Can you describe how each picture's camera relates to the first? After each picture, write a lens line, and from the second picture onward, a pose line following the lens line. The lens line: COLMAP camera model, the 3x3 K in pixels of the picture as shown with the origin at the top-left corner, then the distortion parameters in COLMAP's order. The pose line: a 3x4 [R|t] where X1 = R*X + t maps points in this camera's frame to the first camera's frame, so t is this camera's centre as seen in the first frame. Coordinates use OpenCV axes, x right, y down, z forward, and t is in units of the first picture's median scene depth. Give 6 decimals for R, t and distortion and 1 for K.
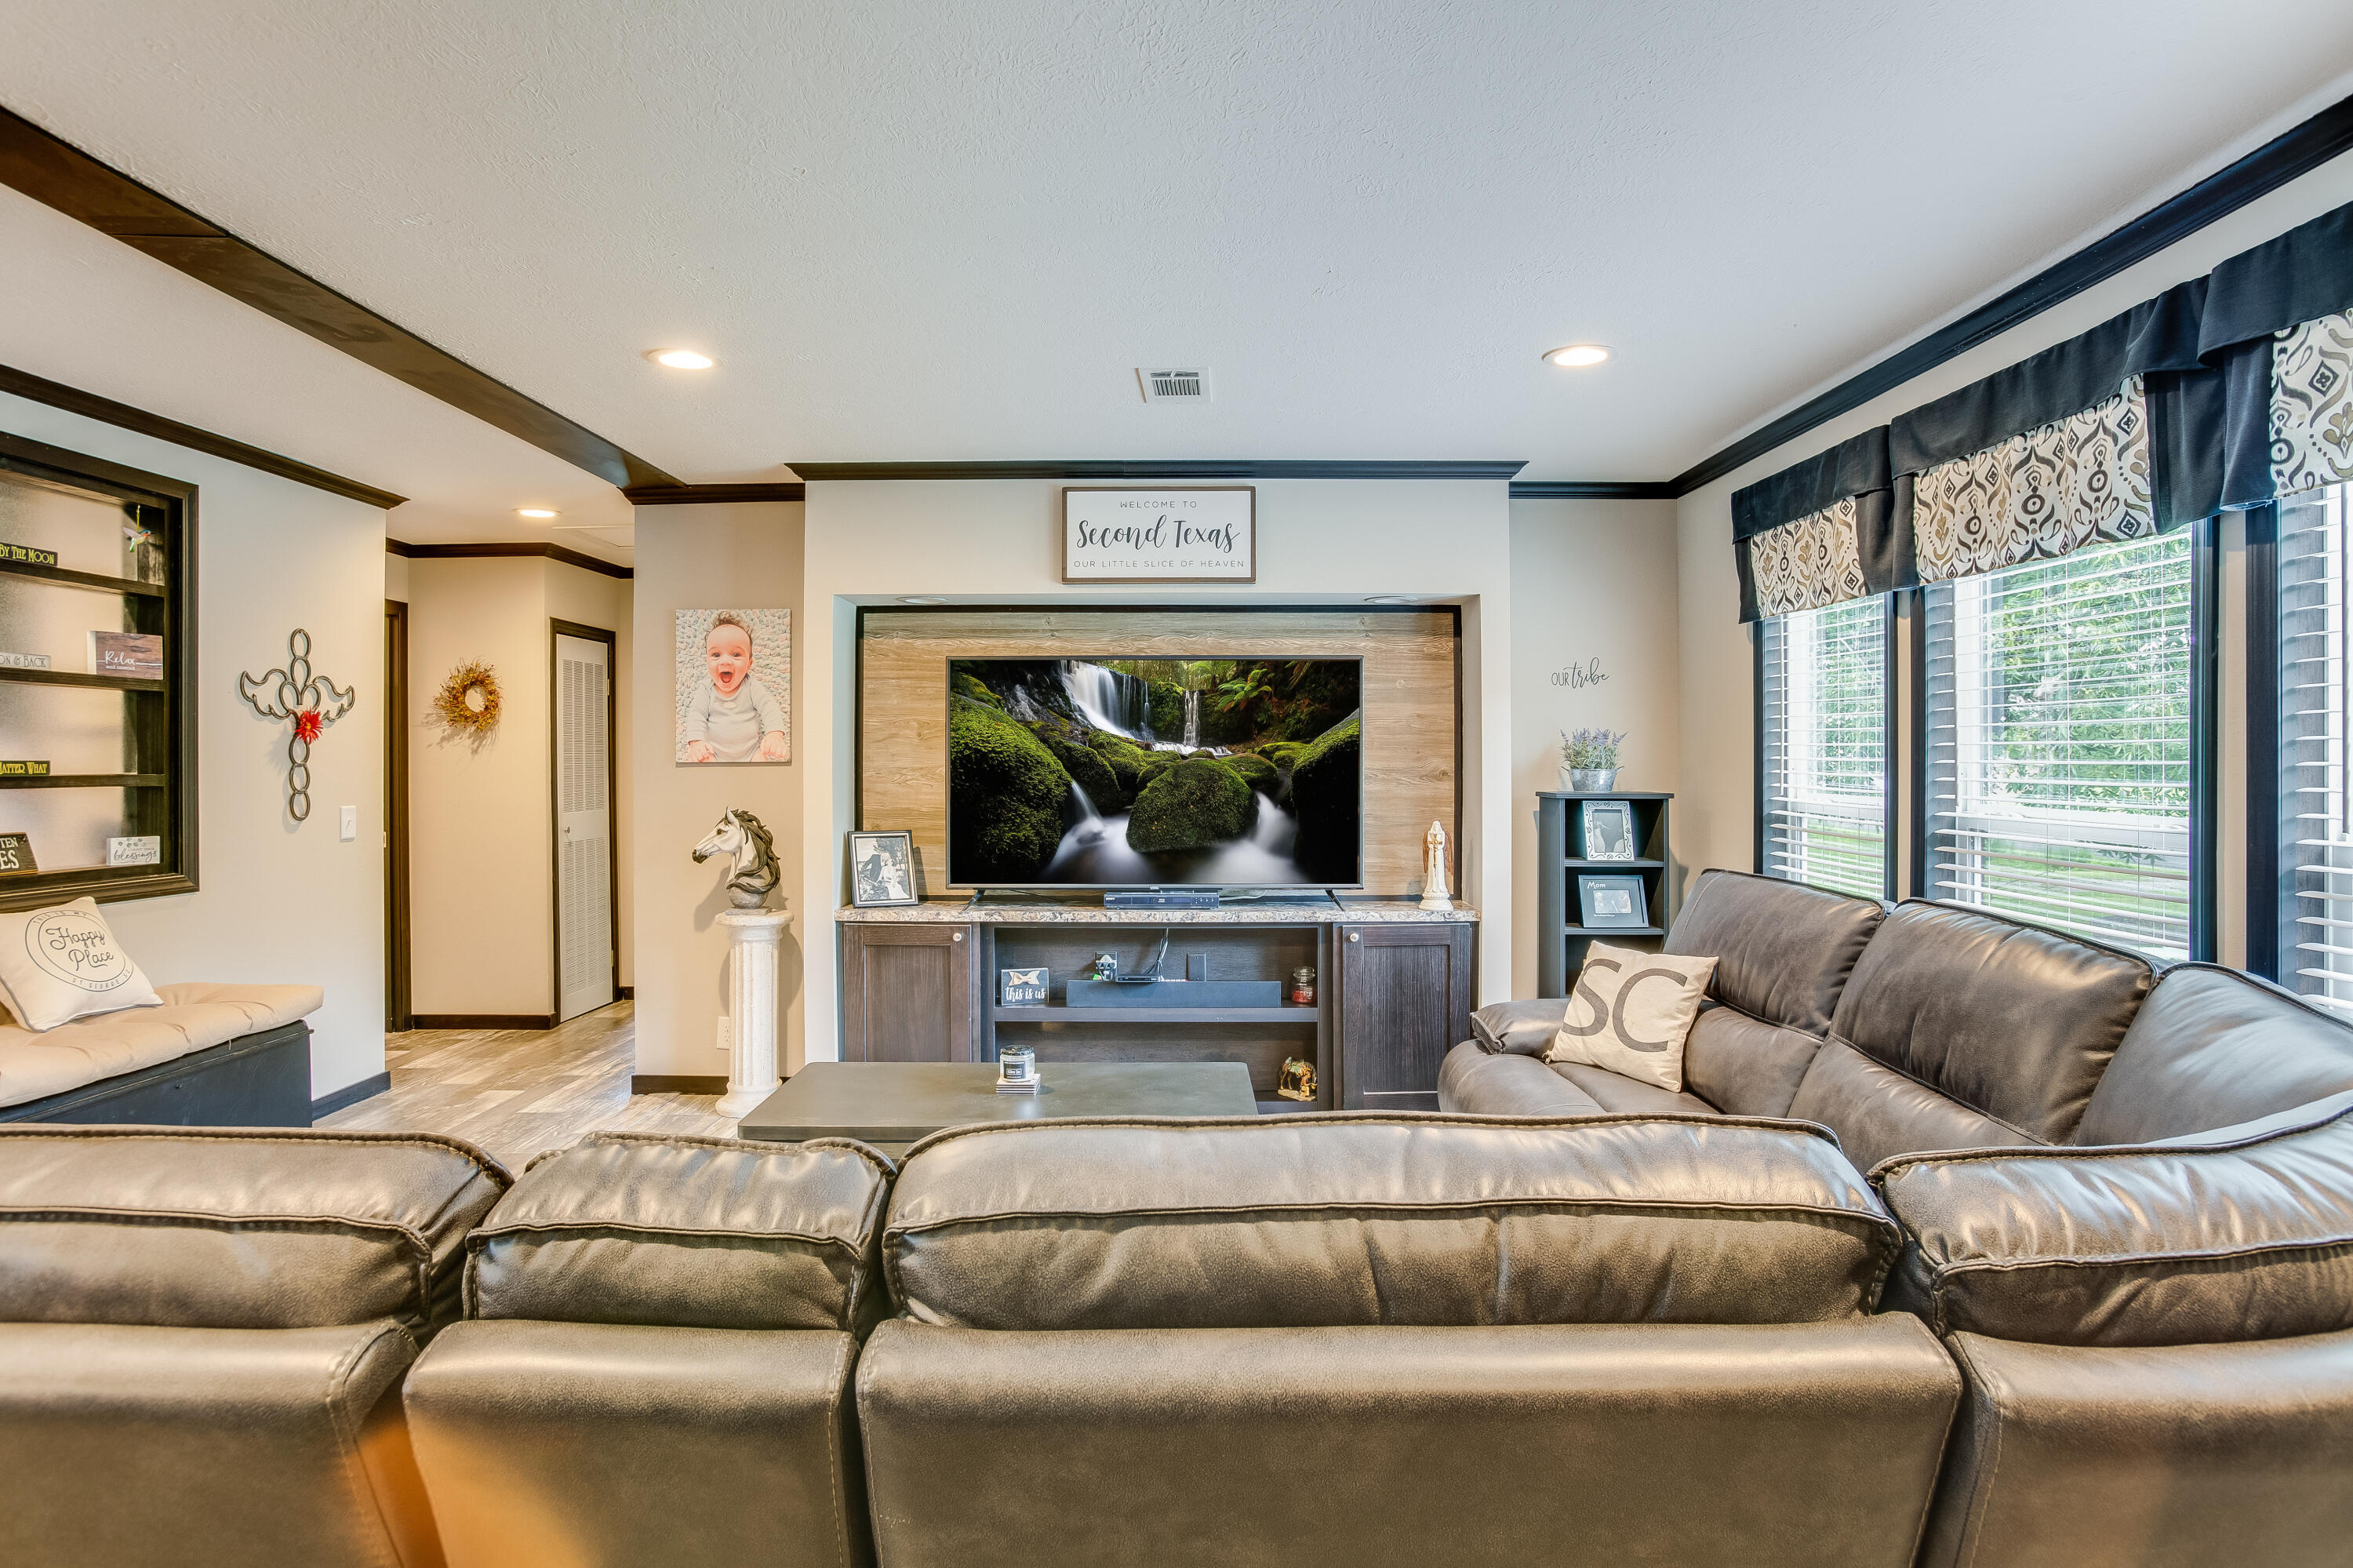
lens RADIAL K [[1266.1, 0, 1174.3], [0, 1266.1, 764.5], [0, 0, 1]] dist [-0.100522, 0.076278]
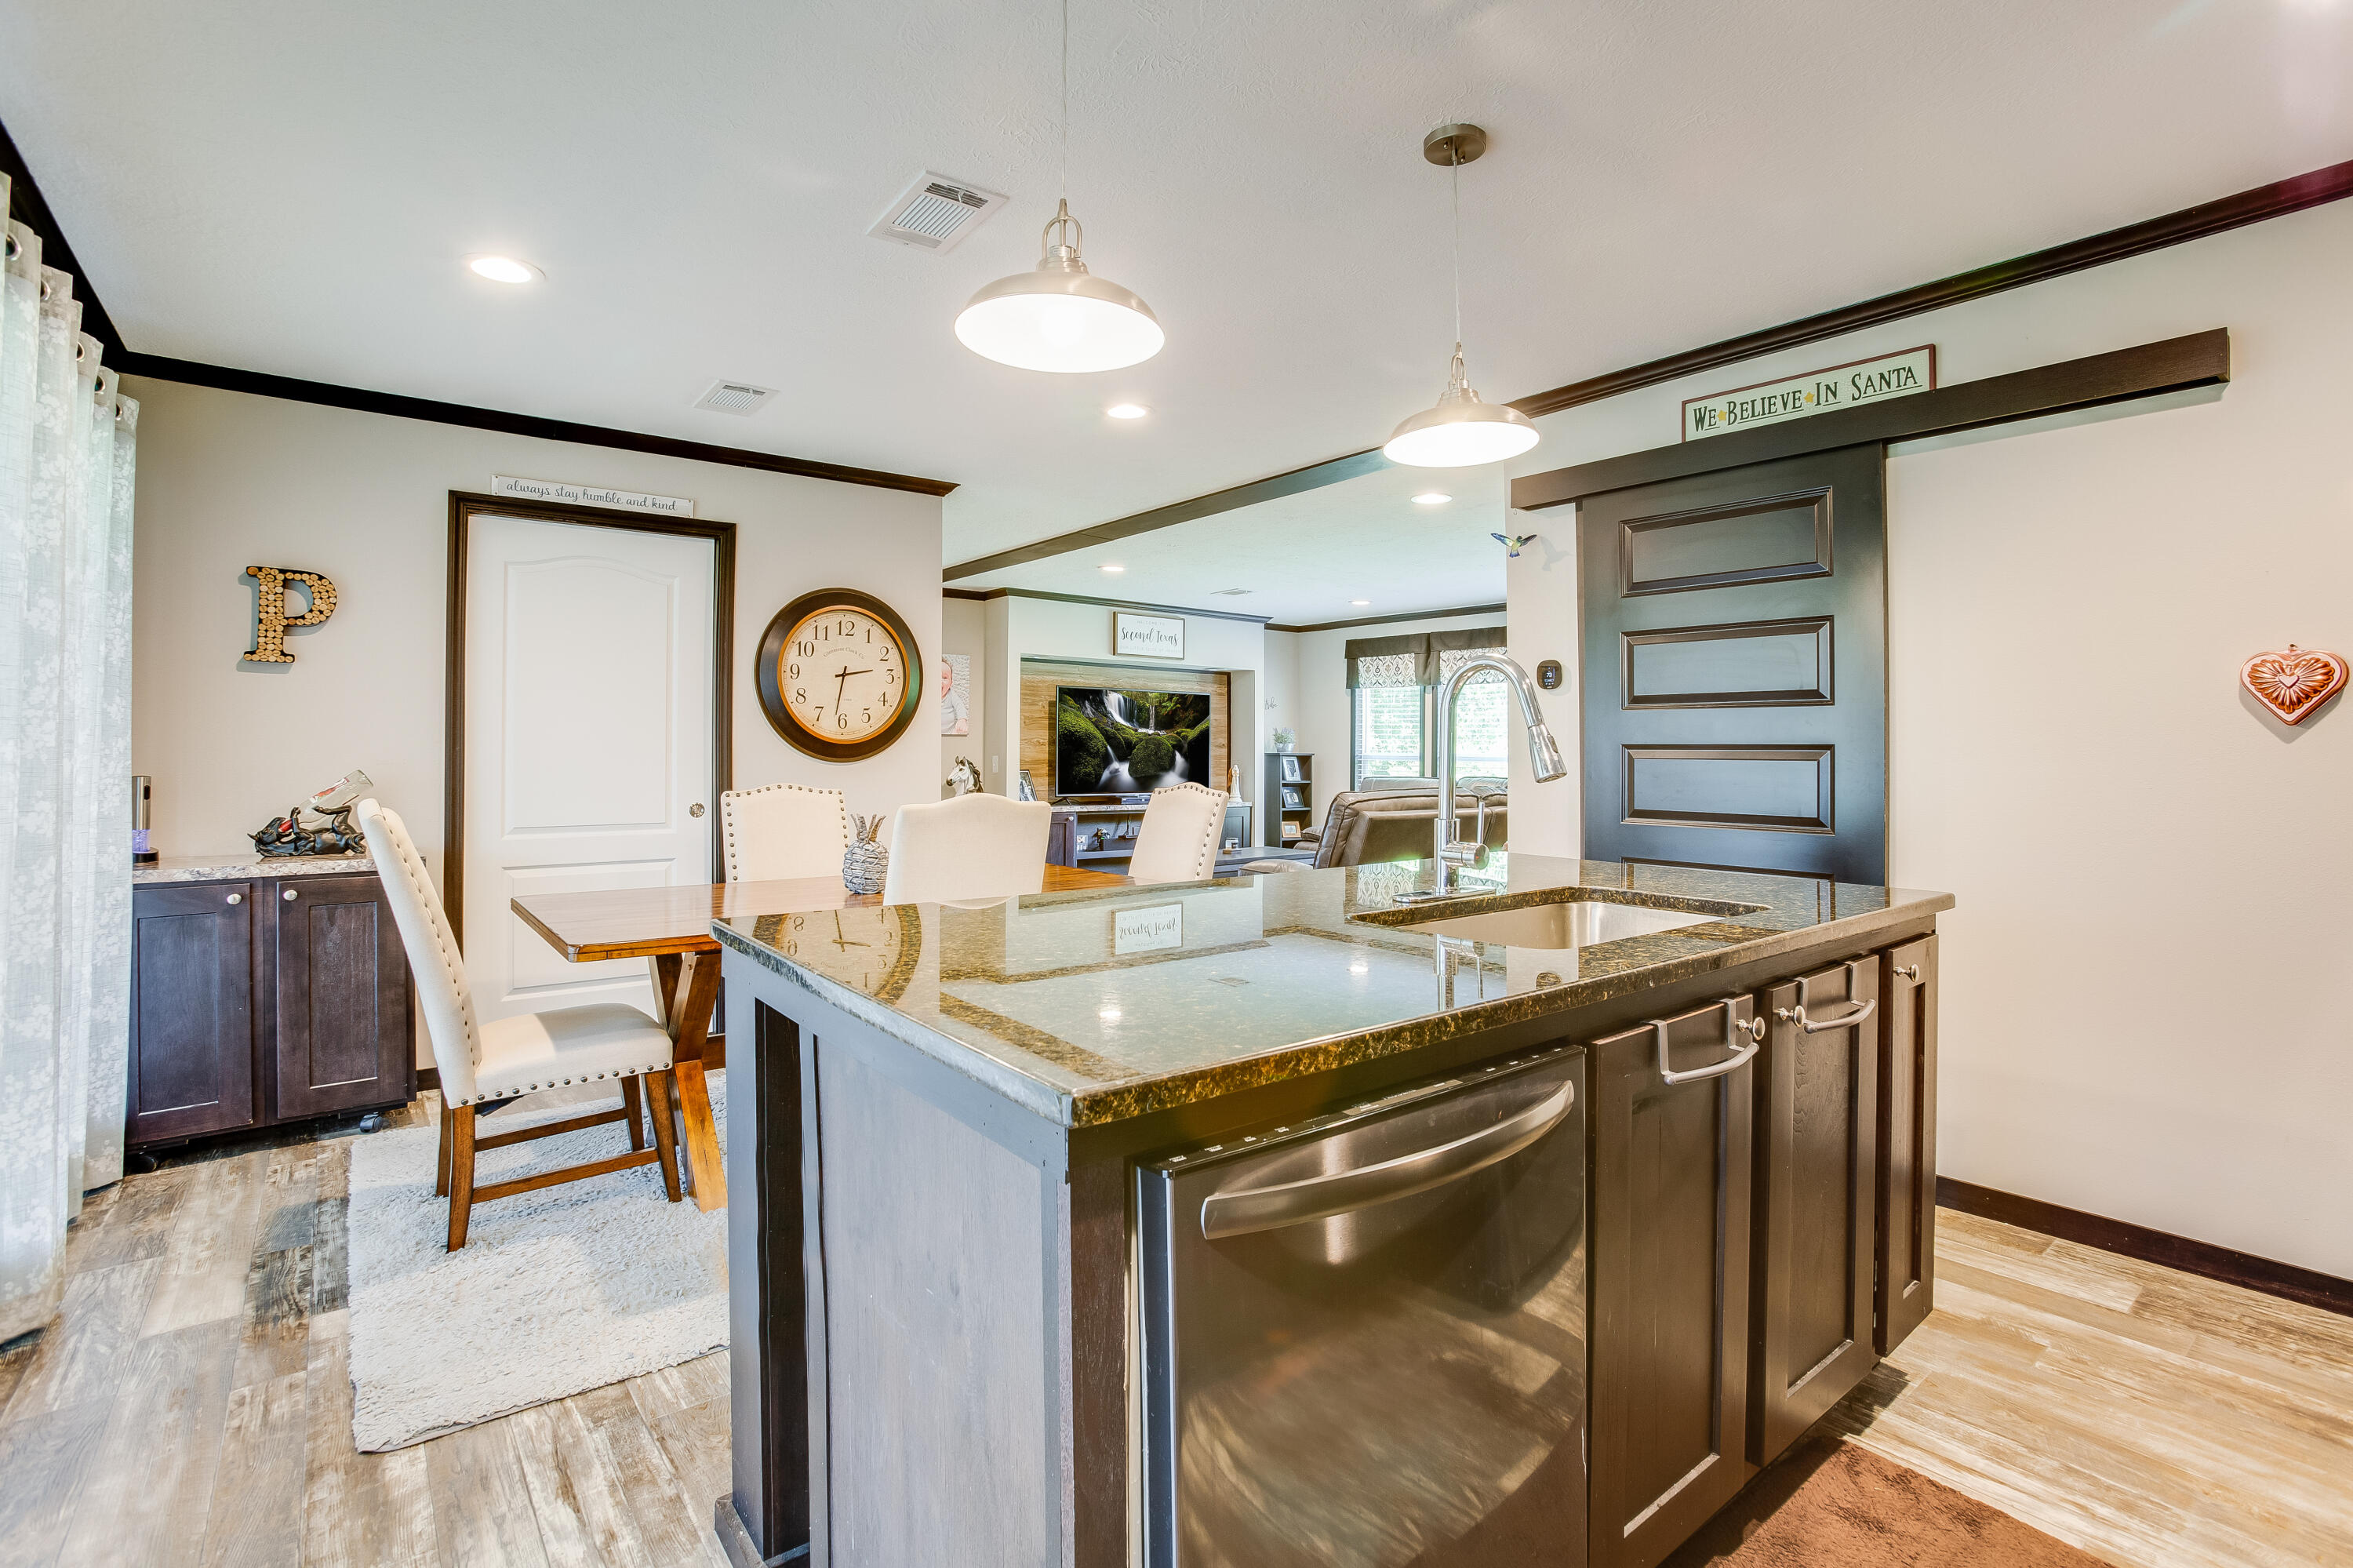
lens RADIAL K [[1078.1, 0, 1174.2], [0, 1078.1, 762.6], [0, 0, 1]] dist [-0.083663, 0.039597]
pose [[0.777318, 0.002109, 0.629105, -1.158485], [-0.005427, 0.999980, 0.003353, 0.035958], [-0.629085, -0.006021, 0.777313, -0.511499]]
